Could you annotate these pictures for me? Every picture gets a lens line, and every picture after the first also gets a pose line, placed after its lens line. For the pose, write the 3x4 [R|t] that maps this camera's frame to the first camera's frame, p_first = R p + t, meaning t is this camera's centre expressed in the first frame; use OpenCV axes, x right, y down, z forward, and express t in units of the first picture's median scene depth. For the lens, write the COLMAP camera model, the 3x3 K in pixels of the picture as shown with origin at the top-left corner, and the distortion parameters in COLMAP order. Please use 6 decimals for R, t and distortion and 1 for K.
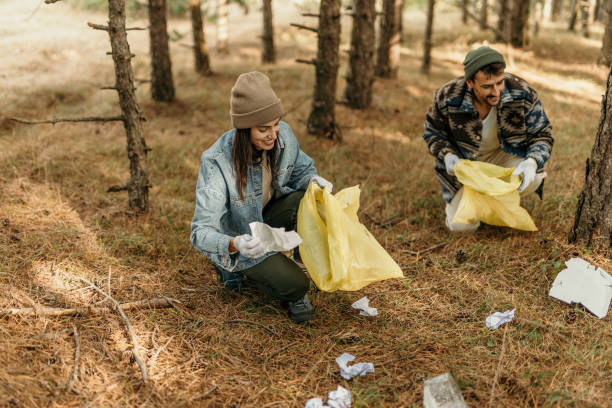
lens RADIAL K [[790.7, 0, 306.2], [0, 790.7, 193.7], [0, 0, 1]] dist [0.006090, 0.008689]
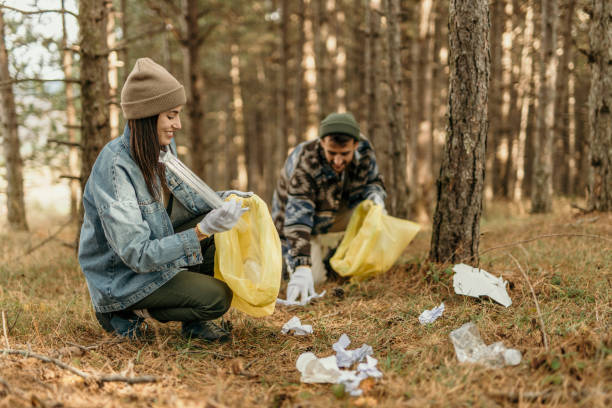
lens RADIAL K [[790.7, 0, 306.2], [0, 790.7, 193.7], [0, 0, 1]] dist [0.006090, 0.008689]
pose [[0.918811, -0.087870, 0.384792, -0.214173], [0.168485, 0.968935, -0.181048, 0.138140], [-0.356930, 0.231181, 0.905073, 0.123018]]
